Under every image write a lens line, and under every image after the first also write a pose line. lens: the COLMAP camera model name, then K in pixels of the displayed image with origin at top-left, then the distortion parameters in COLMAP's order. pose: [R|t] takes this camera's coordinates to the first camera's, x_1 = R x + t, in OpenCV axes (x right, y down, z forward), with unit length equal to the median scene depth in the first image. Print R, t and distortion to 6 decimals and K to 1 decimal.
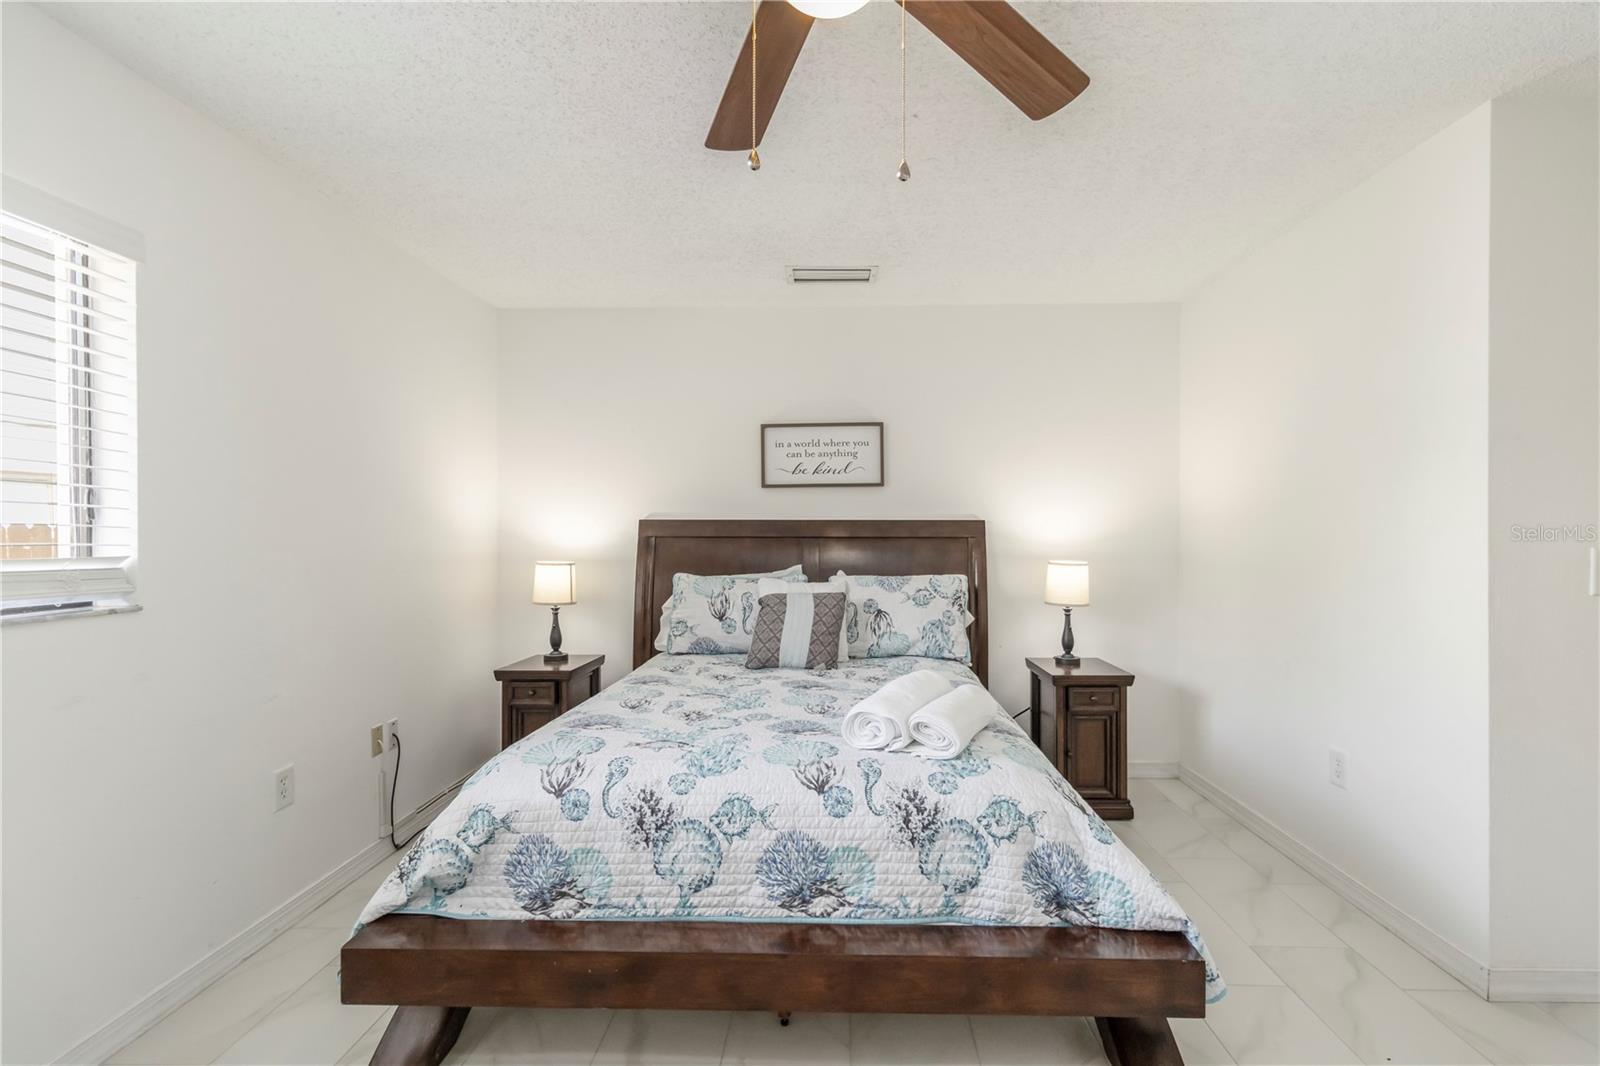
lens RADIAL K [[744.1, 0, 811.7], [0, 744.1, 533.8], [0, 0, 1]] dist [0.000548, 0.001338]
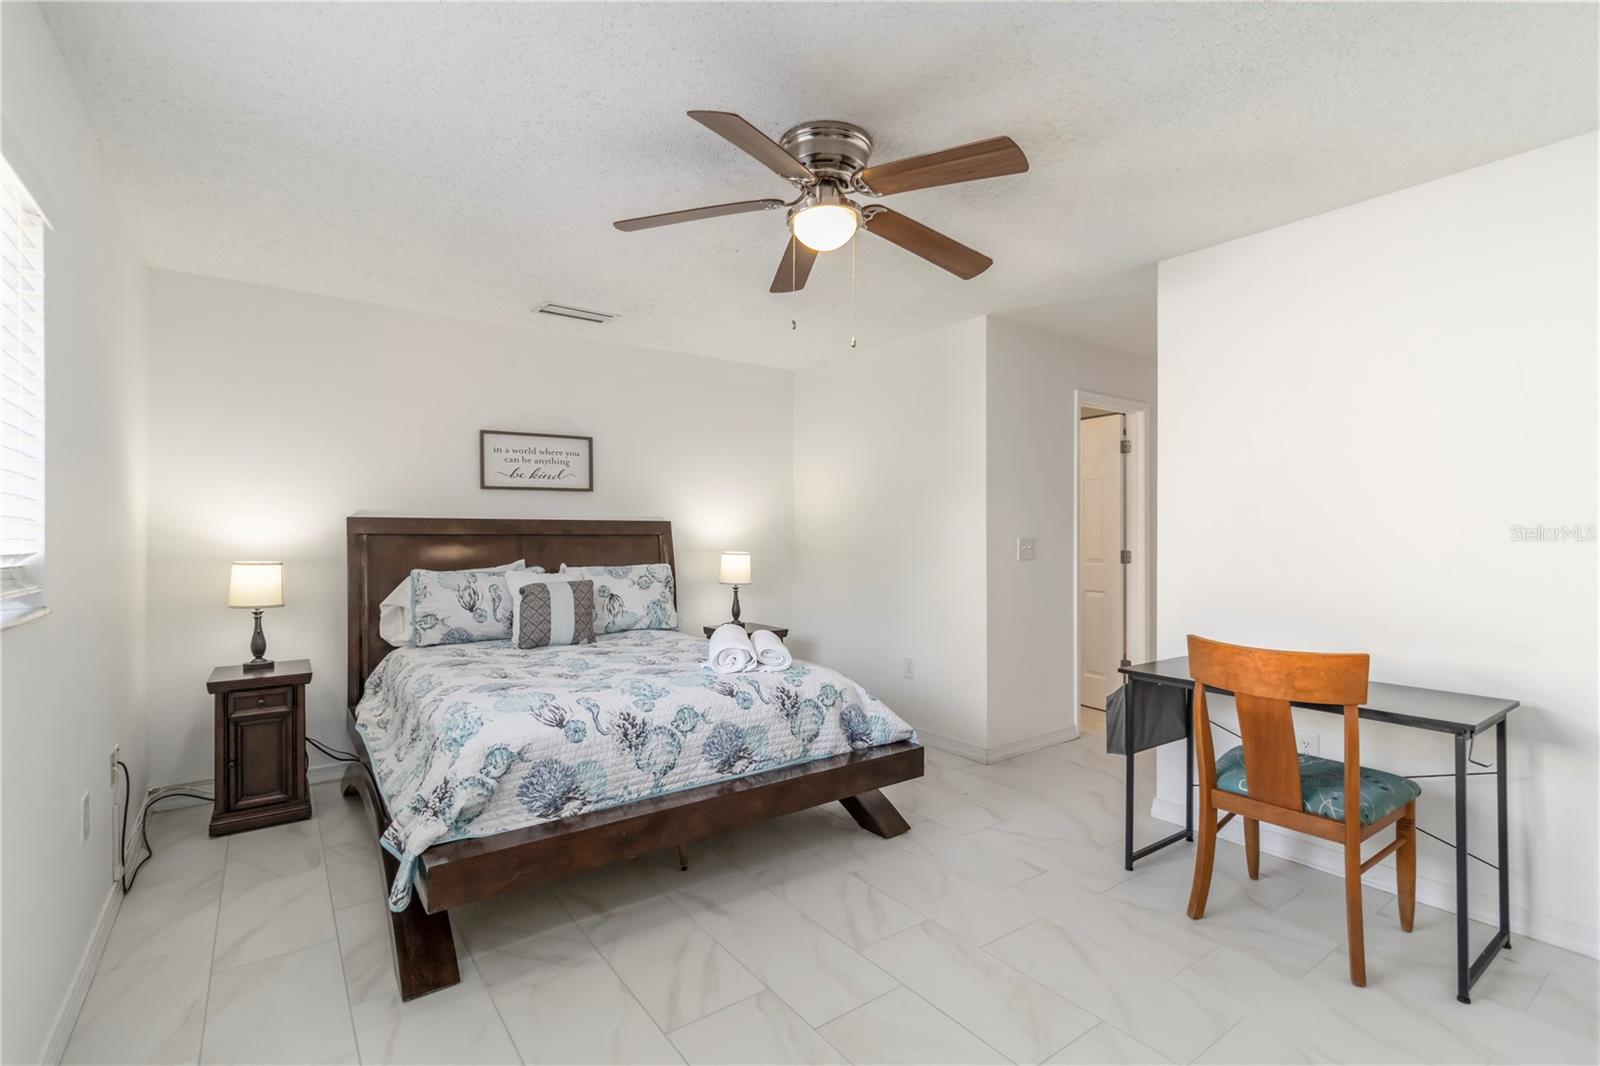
lens RADIAL K [[744.1, 0, 811.7], [0, 744.1, 533.8], [0, 0, 1]] dist [0.000548, 0.001338]
pose [[0.782160, 0.000062, 0.623077, -0.822914], [0.000948, 0.999999, -0.001289, 0.011062], [-0.623077, 0.001599, 0.782159, -0.314312]]
